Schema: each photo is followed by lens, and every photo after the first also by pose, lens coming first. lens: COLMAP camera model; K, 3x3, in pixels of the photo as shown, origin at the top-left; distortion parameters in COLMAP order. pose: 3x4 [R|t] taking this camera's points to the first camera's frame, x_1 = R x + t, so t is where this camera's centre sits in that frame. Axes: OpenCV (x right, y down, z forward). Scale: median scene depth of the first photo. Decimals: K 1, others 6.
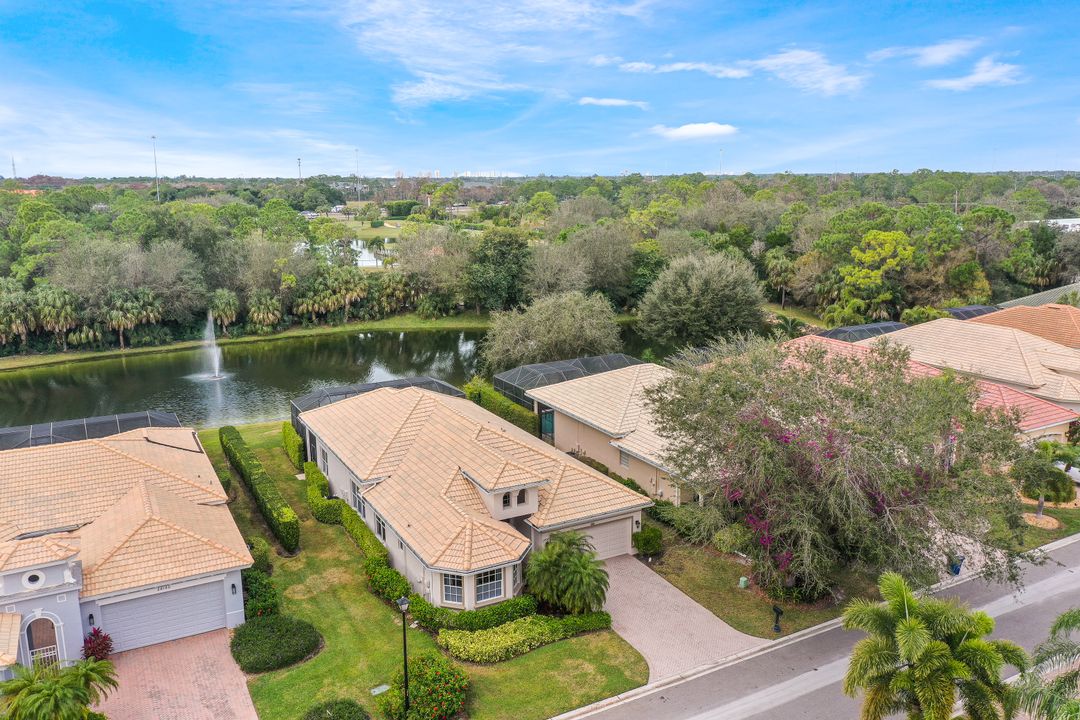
lens RADIAL K [[846.1, 0, 535.2], [0, 846.1, 359.3], [0, 0, 1]] dist [-0.002586, 0.001882]
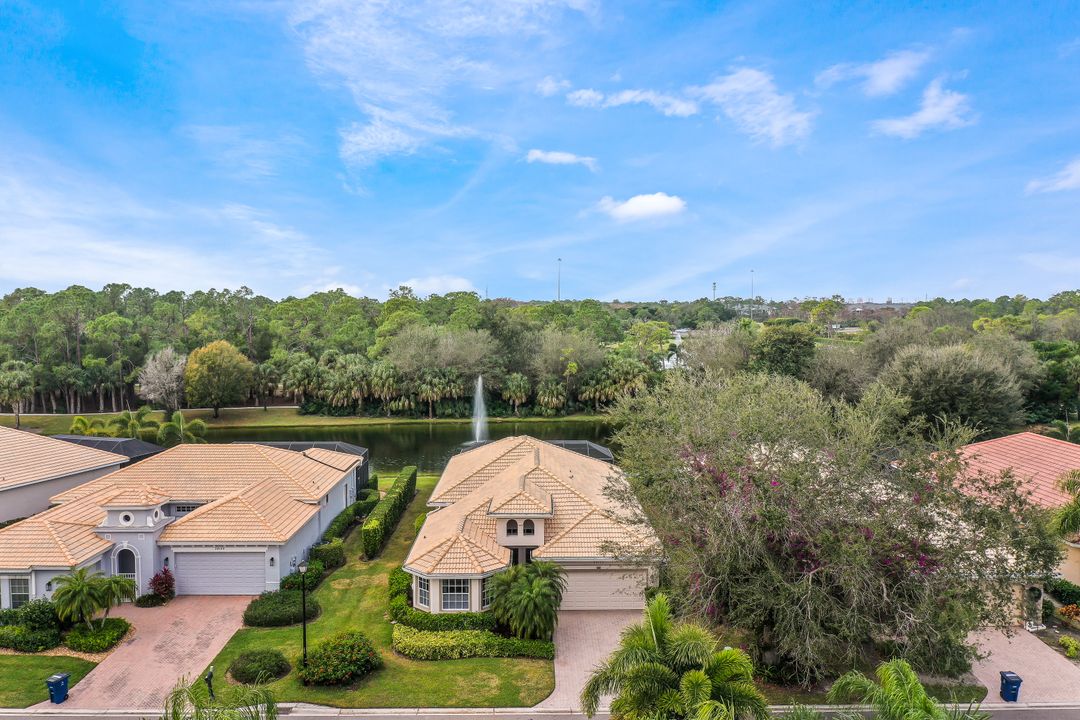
lens RADIAL K [[846.1, 0, 535.2], [0, 846.1, 359.3], [0, 0, 1]] dist [-0.002586, 0.001882]
pose [[0.883373, 0.034575, -0.467394, 0.195545], [-0.102343, 0.987438, -0.120382, 0.034960], [0.457360, 0.154177, 0.875815, 0.027681]]
